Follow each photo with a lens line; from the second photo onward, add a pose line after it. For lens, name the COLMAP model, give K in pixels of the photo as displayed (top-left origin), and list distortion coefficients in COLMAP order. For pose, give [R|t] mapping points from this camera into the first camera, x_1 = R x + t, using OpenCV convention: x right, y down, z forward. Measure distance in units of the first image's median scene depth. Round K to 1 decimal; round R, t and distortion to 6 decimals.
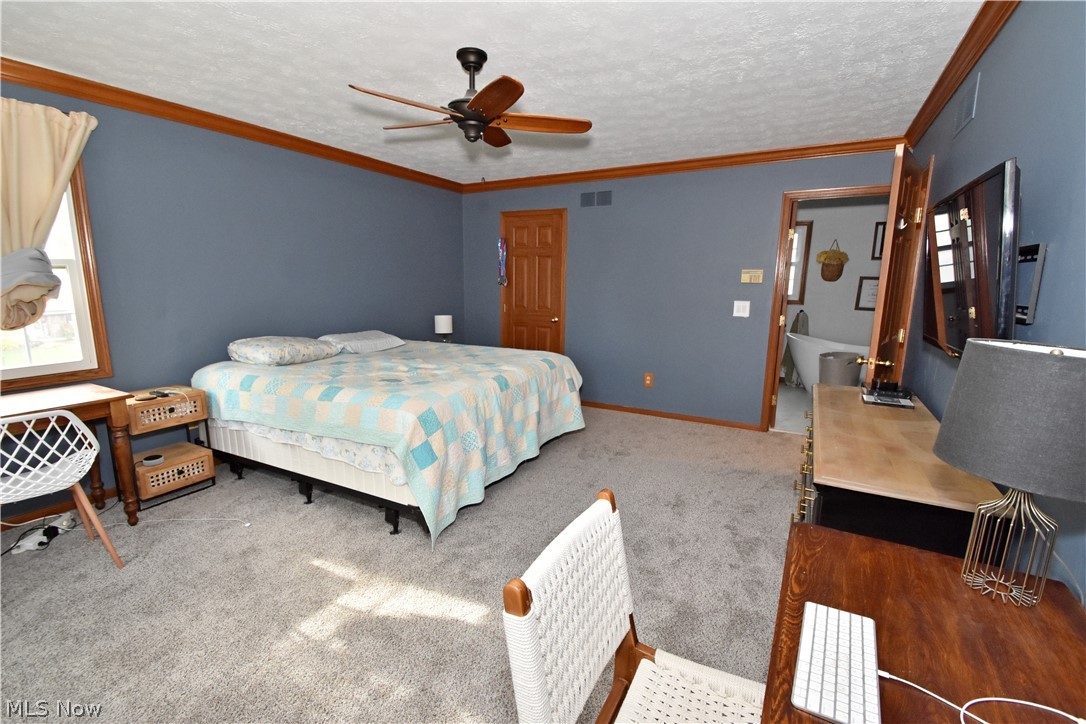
lens RADIAL K [[480.1, 0, 546.5], [0, 480.1, 365.3], [0, 0, 1]] dist [0.001004, -0.000032]
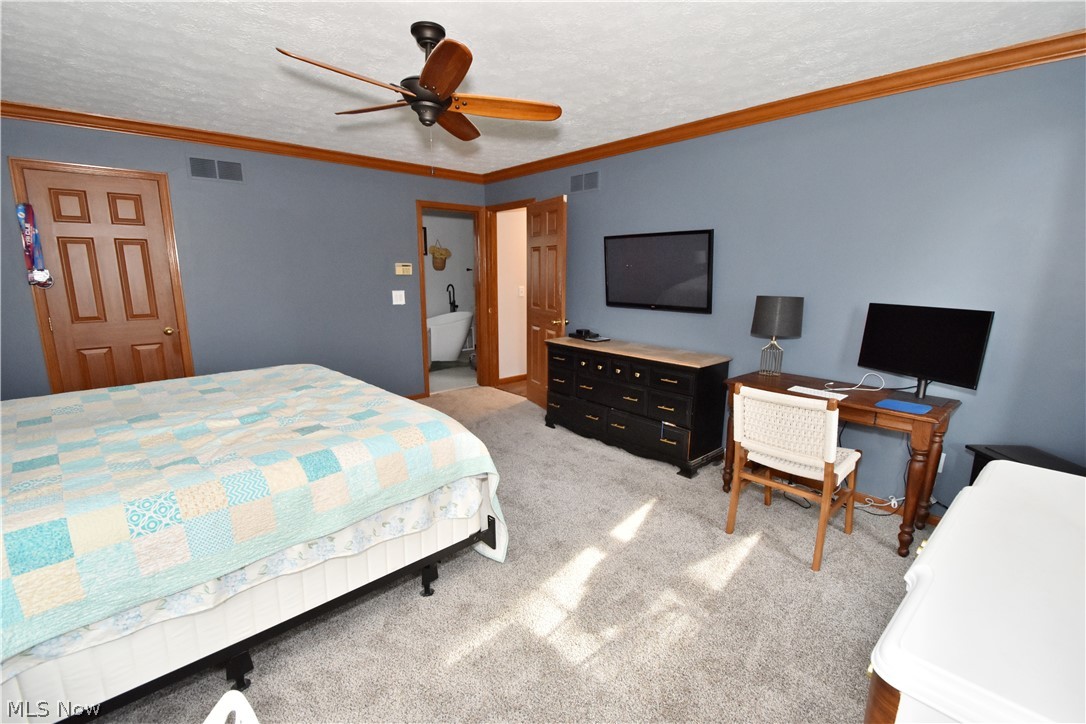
lens RADIAL K [[480.1, 0, 546.5], [0, 480.1, 365.3], [0, 0, 1]] dist [0.001004, -0.000032]
pose [[0.312998, -0.193437, 0.929846, -0.980544], [0.167611, 0.974923, 0.146395, -0.117979], [-0.934847, 0.110031, 0.337572, 0.522433]]
